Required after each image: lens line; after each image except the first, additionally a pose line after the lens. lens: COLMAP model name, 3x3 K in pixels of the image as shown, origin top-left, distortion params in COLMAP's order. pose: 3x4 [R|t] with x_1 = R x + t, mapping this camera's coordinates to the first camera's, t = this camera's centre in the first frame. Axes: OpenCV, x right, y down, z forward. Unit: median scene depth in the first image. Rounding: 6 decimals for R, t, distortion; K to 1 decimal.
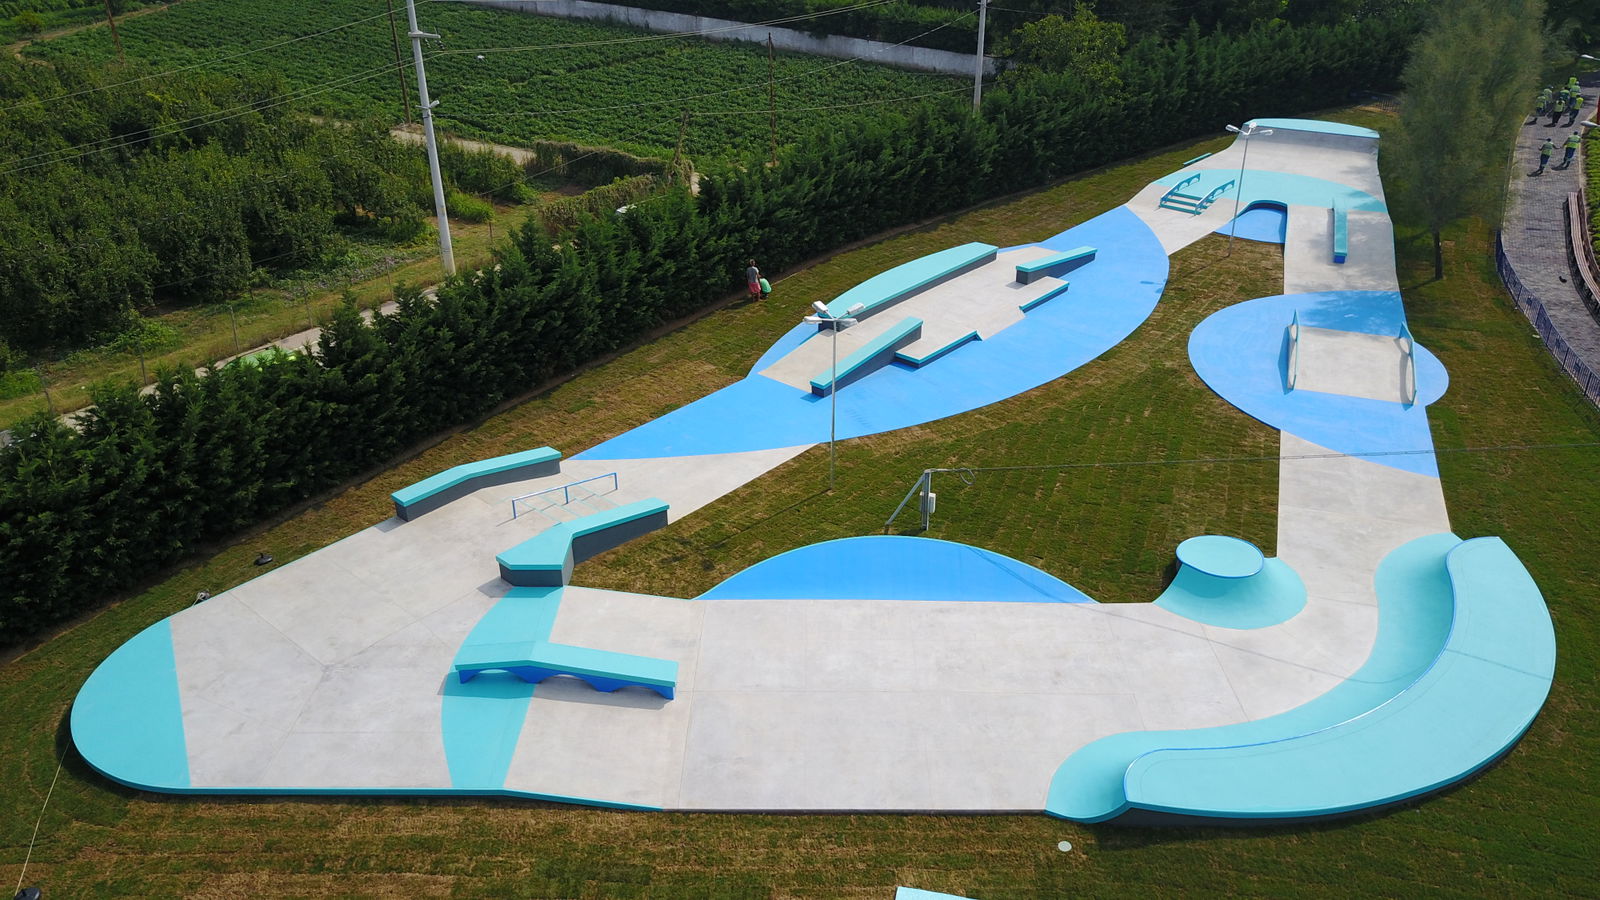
lens RADIAL K [[1270.2, 0, 800.0], [0, 1270.2, 450.0], [0, 0, 1]] dist [0.000249, 0.005601]
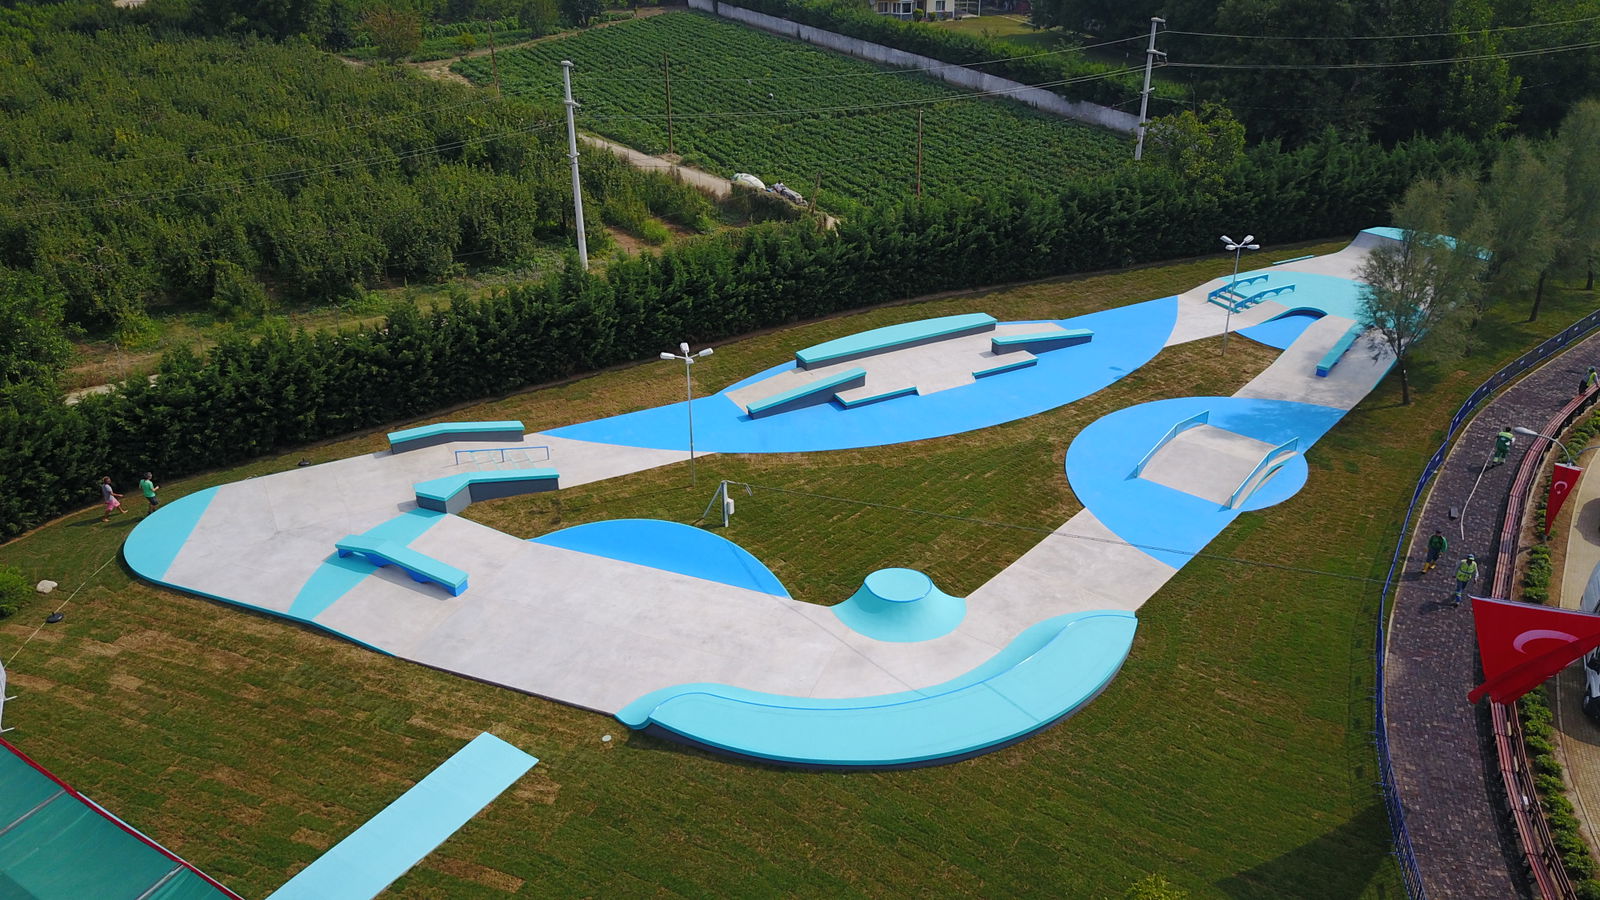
lens RADIAL K [[1270.2, 0, 800.0], [0, 1270.2, 450.0], [0, 0, 1]] dist [0.000249, 0.005601]
pose [[0.929731, 0.164698, -0.329355, 0.478394], [-0.167759, 0.985639, 0.019317, -0.043449], [0.327807, 0.037292, 0.944008, -0.174458]]
